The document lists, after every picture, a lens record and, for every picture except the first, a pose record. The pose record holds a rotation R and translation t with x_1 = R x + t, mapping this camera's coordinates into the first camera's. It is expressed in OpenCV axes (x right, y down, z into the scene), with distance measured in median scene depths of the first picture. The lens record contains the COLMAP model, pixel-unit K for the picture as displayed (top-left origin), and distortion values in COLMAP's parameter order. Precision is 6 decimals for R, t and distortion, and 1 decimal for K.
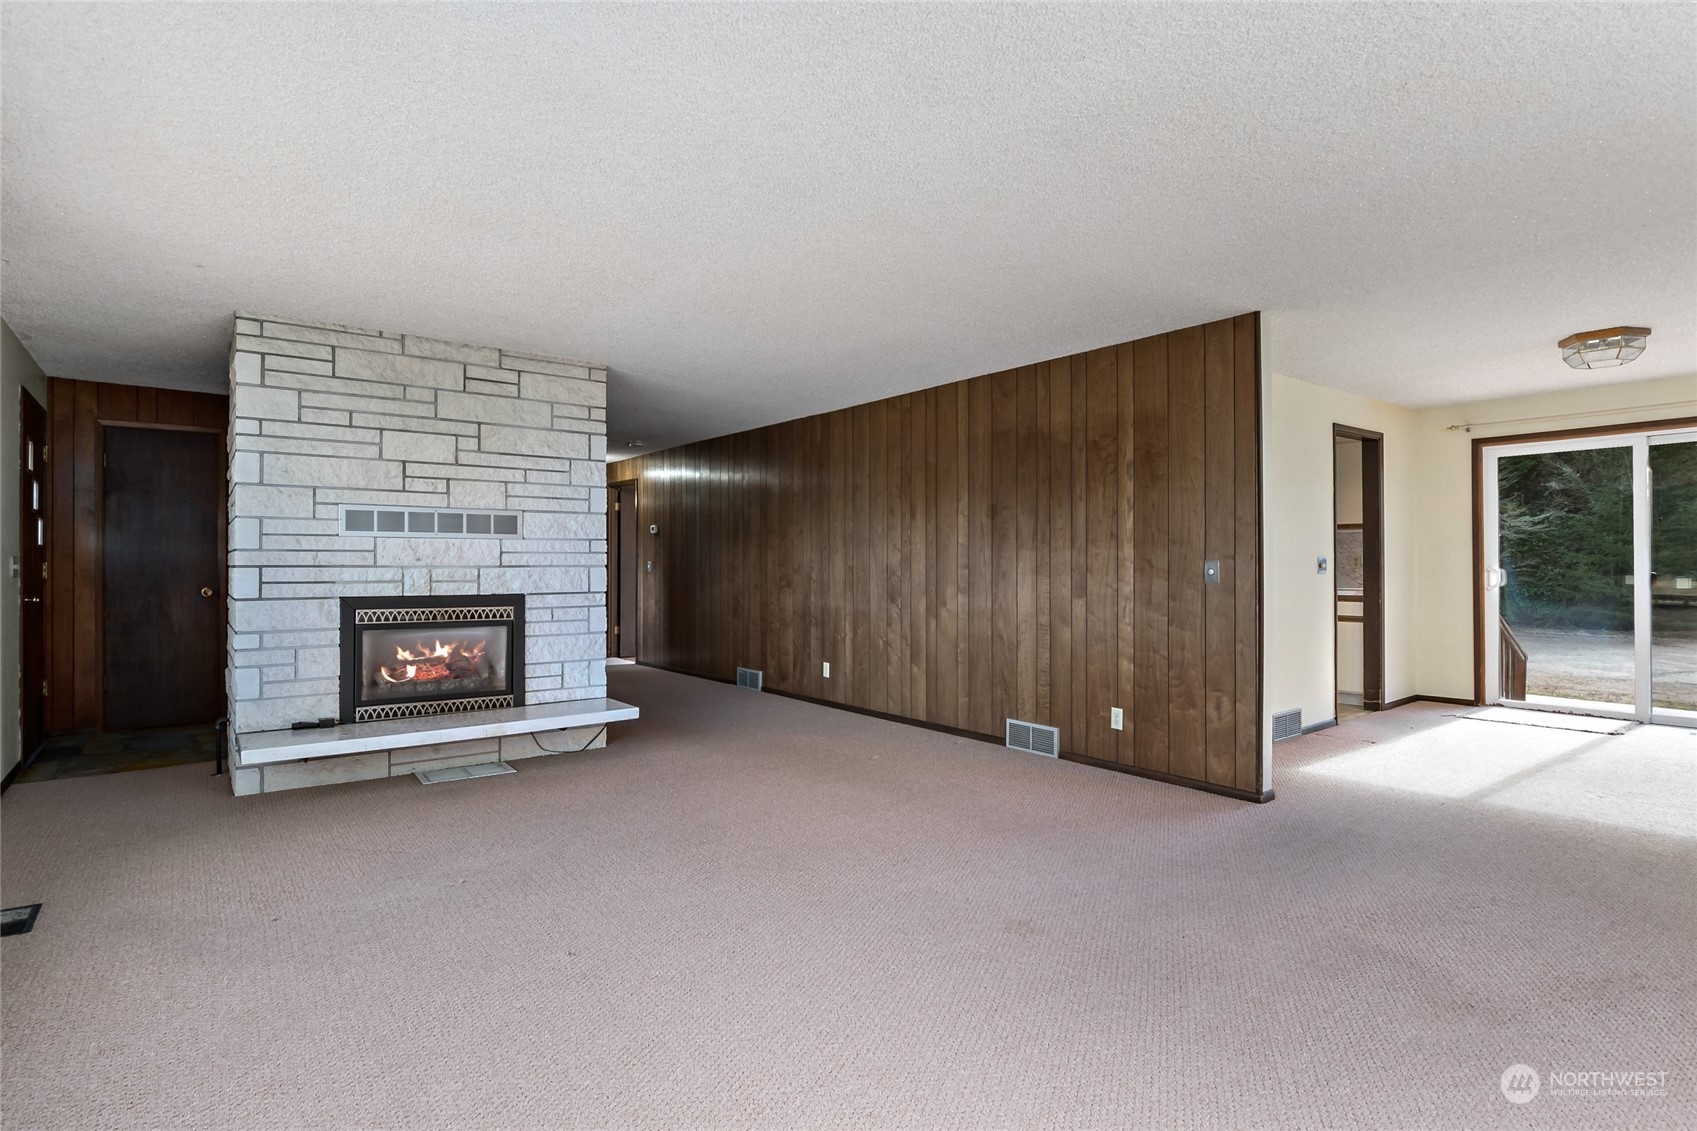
lens RADIAL K [[855.6, 0, 870.9], [0, 855.6, 565.7], [0, 0, 1]] dist [-0.010762, -0.001231]
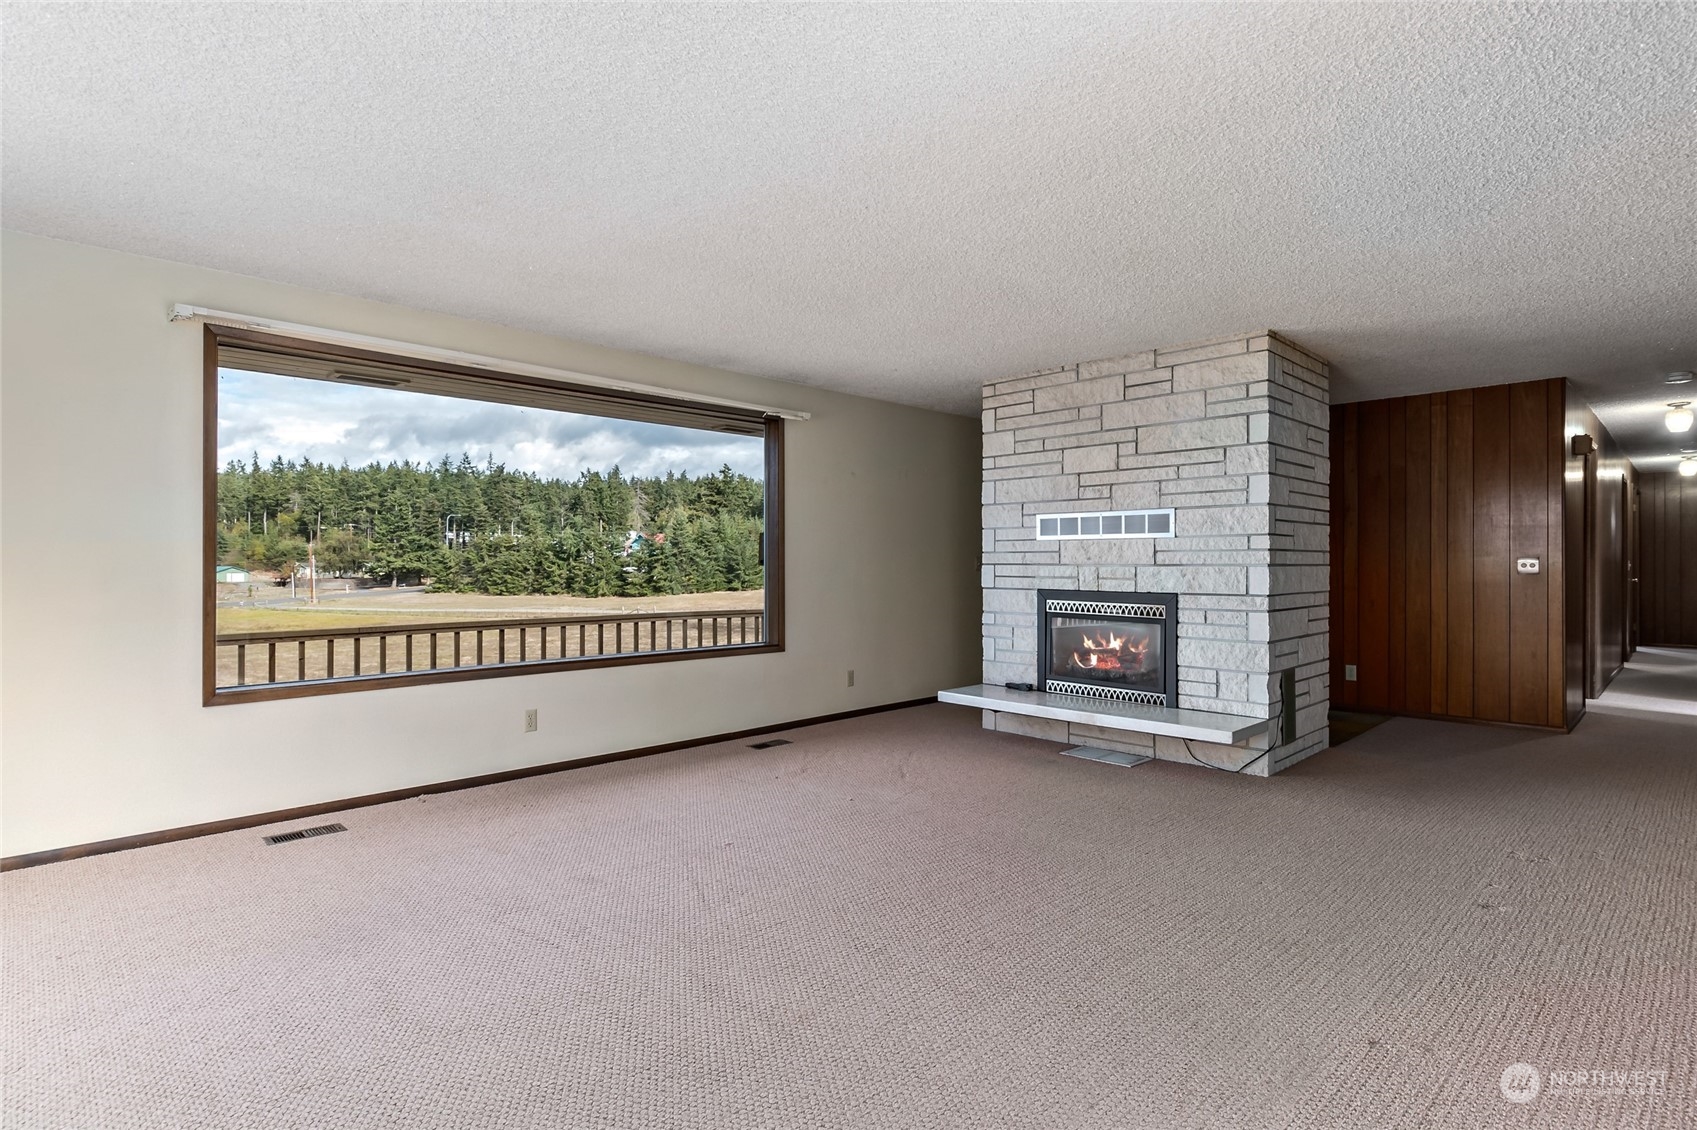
lens RADIAL K [[855.6, 0, 852.0], [0, 855.6, 567.6], [0, 0, 1]] dist [-0.010762, -0.001231]
pose [[0.101267, 0.005305, -0.994845, 0.555291], [-0.003631, 0.999981, 0.004963, 0.000071], [0.994853, 0.003110, 0.101285, 0.561918]]
